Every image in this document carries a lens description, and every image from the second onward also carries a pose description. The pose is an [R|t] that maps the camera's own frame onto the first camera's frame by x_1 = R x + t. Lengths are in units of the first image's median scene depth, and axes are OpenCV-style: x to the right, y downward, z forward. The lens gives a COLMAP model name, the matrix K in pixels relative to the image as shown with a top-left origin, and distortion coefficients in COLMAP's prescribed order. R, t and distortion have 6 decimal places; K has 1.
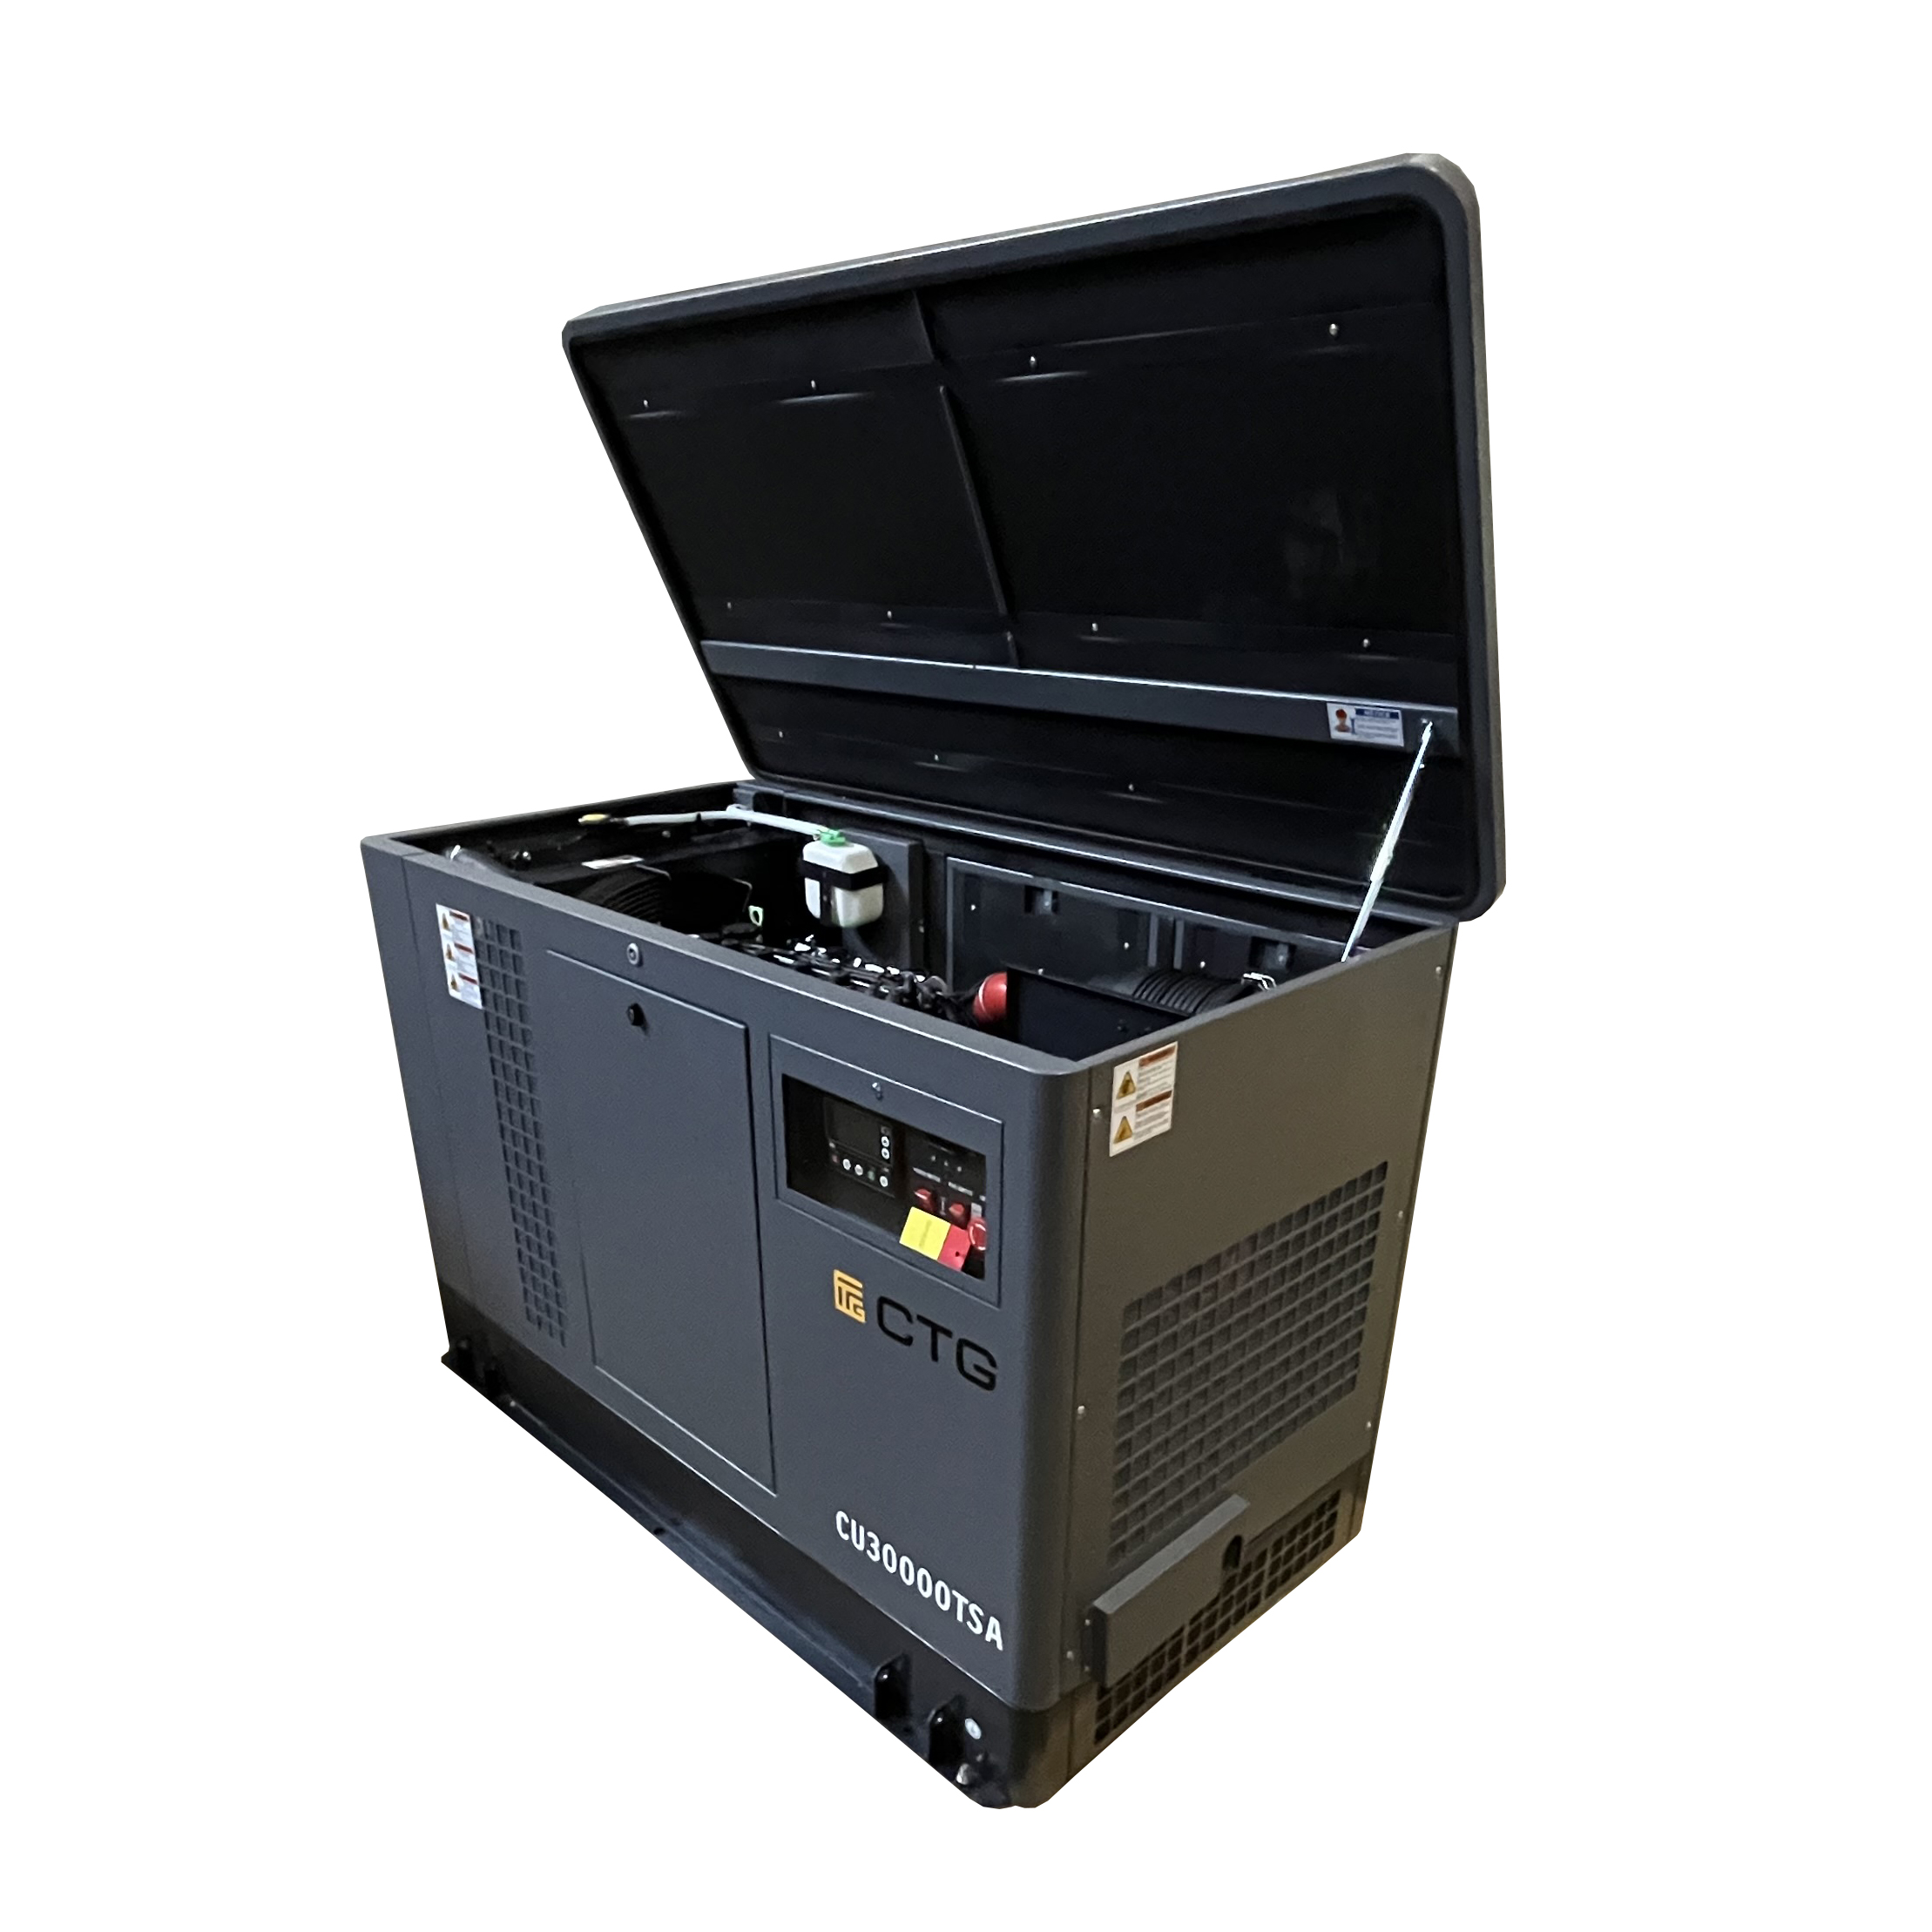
lens RADIAL K [[1401.7, 0, 927.7], [0, 1401.7, 1188.1], [0, 0, 1]] dist [0.000356, 0.002317]
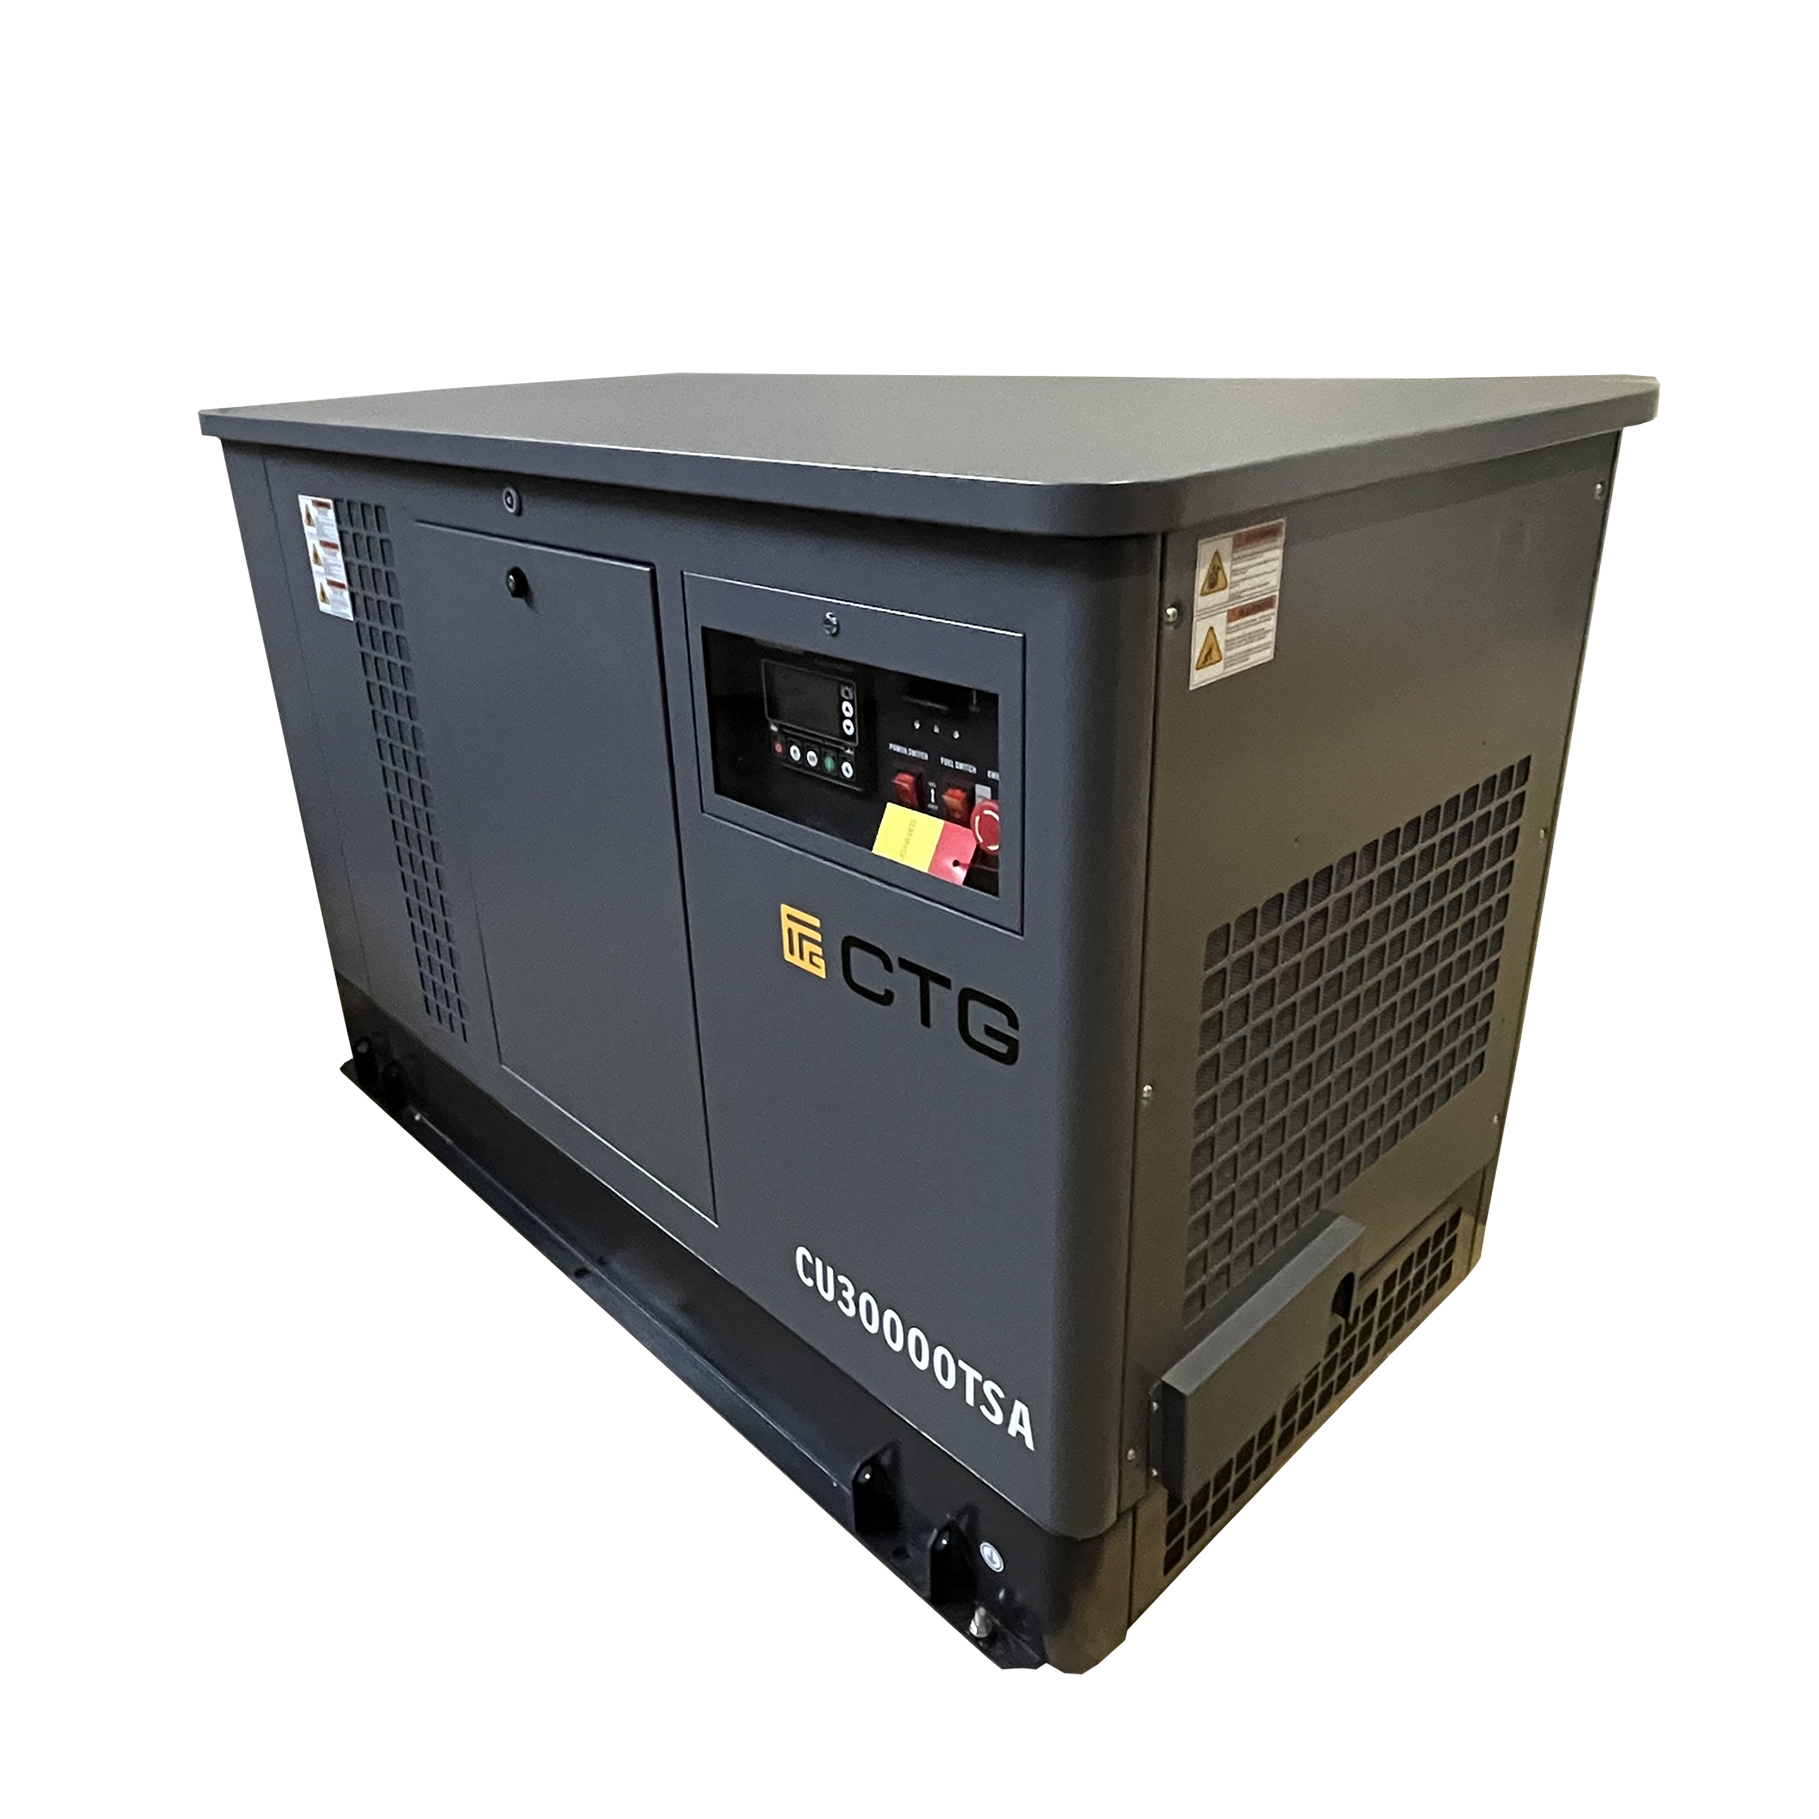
lens RADIAL K [[1319.7, 0, 871.4], [0, 1319.7, 856.0], [0, 0, 1]] dist [0.000356, 0.002317]
pose [[0.999314, -0.022932, -0.029074, -0.000840], [0.021361, 0.998354, -0.053233, 0.065761], [0.030247, 0.052576, 0.998159, 0.309559]]
